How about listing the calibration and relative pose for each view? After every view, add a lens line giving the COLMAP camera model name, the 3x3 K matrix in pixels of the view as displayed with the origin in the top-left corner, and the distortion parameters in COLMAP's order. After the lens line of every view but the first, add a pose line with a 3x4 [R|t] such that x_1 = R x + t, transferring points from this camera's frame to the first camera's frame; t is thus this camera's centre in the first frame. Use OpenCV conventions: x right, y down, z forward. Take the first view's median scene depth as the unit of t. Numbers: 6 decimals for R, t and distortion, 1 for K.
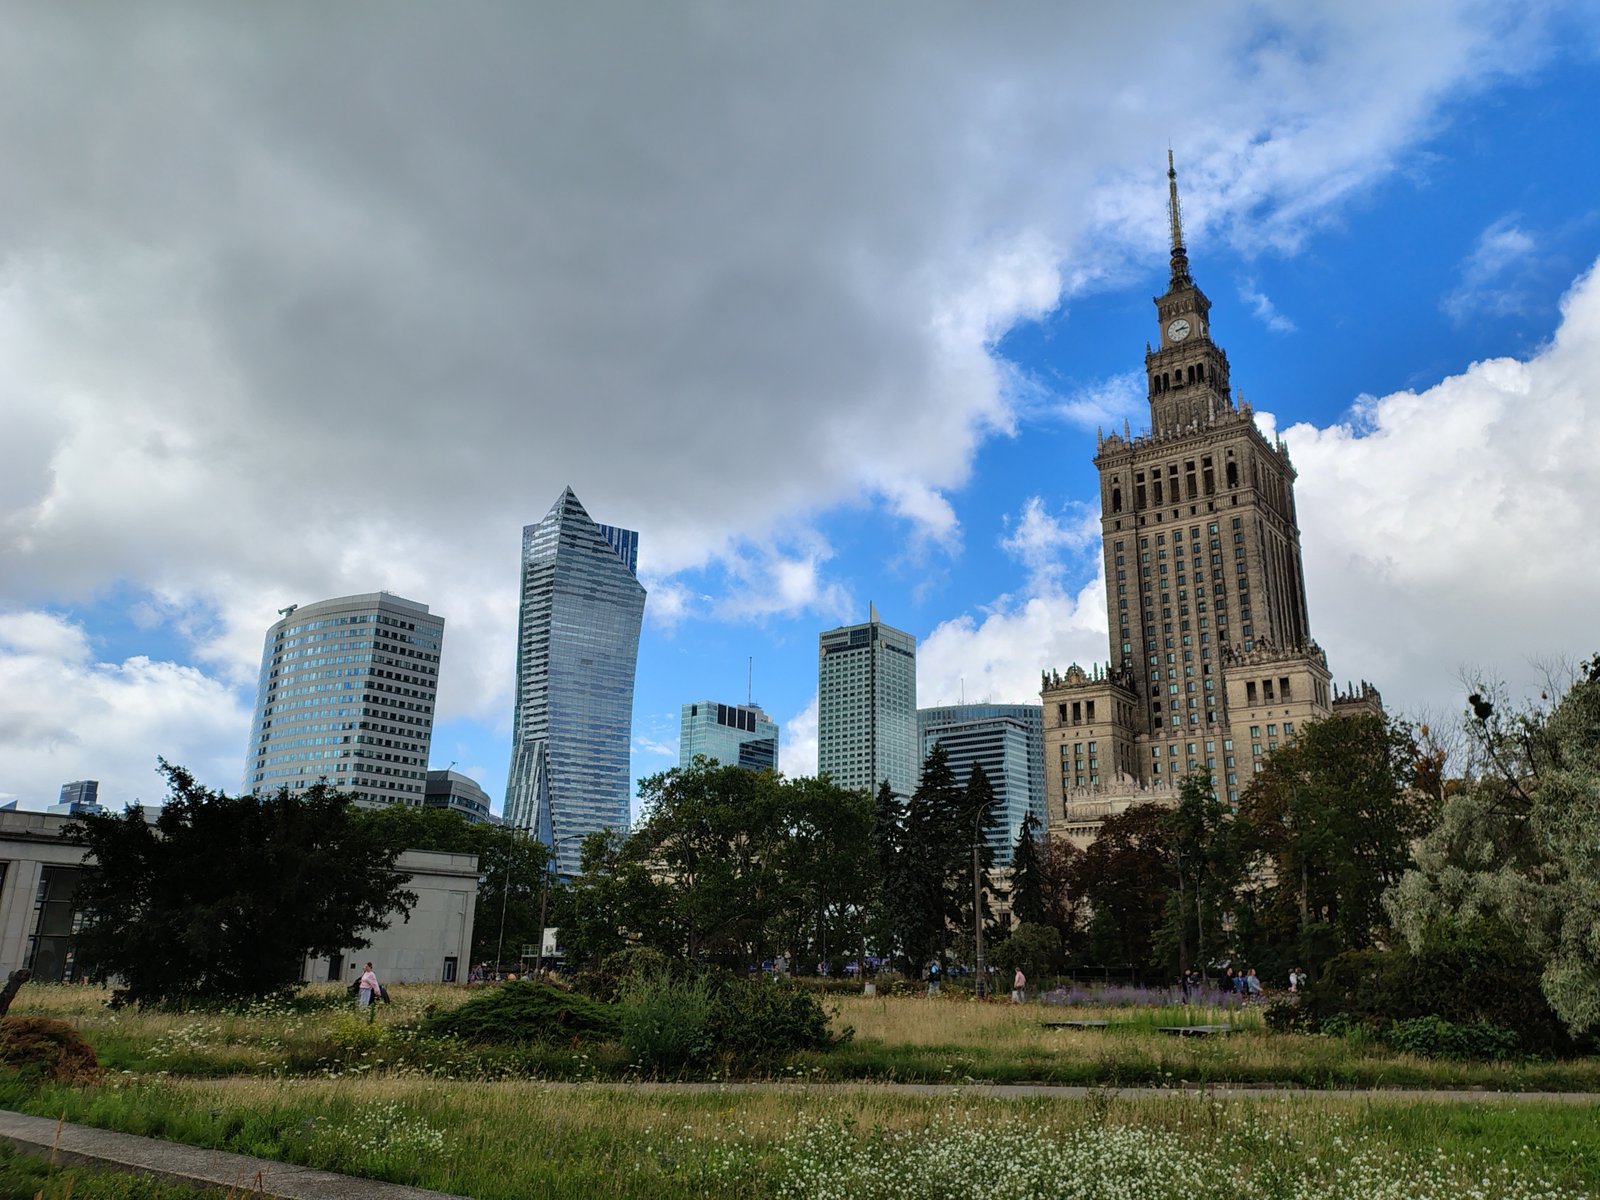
lens RADIAL K [[1197.6, 0, 800.0], [0, 1197.6, 600.0], [0, 0, 1]] dist [0.124086, -0.204112]
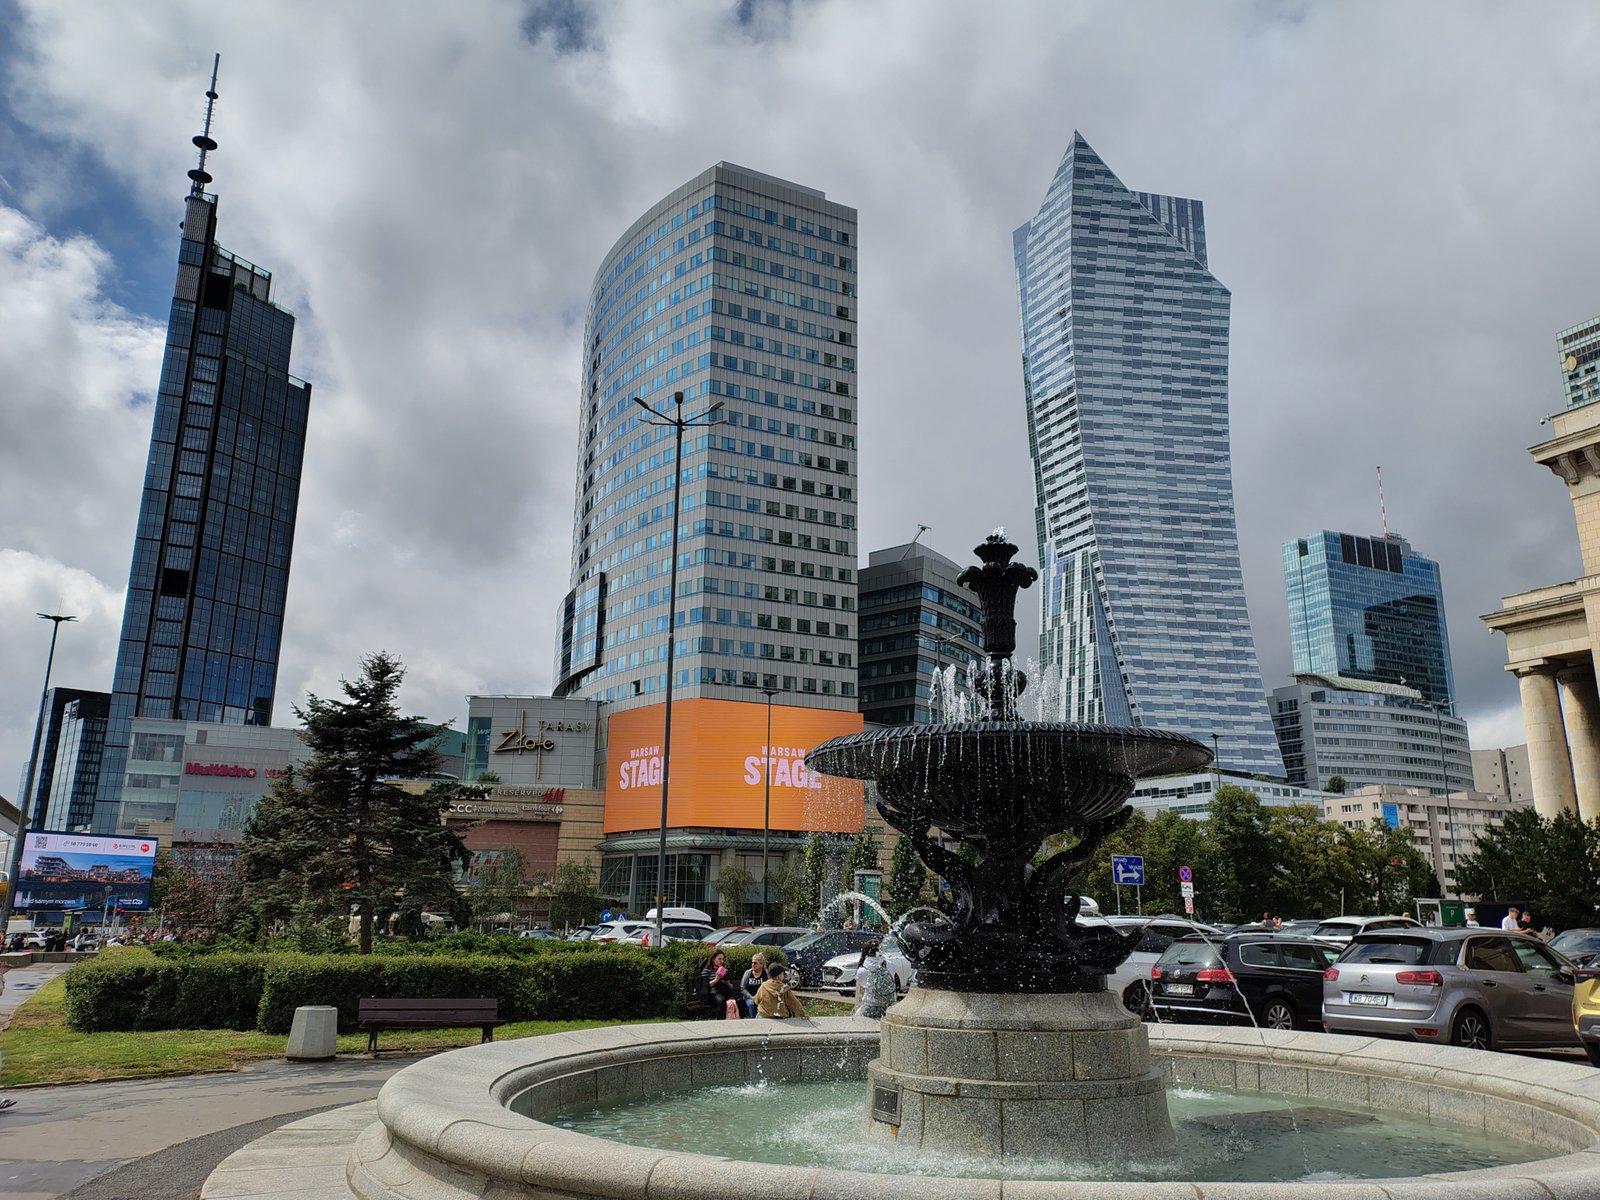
lens RADIAL K [[1197.6, 0, 800.0], [0, 1197.6, 600.0], [0, 0, 1]] dist [0.124086, -0.204112]
pose [[0.902198, -0.117283, -0.415071, -0.094320], [0.133117, 0.991057, 0.009310, 0.115991], [0.410267, -0.063653, 0.909741, 0.386703]]
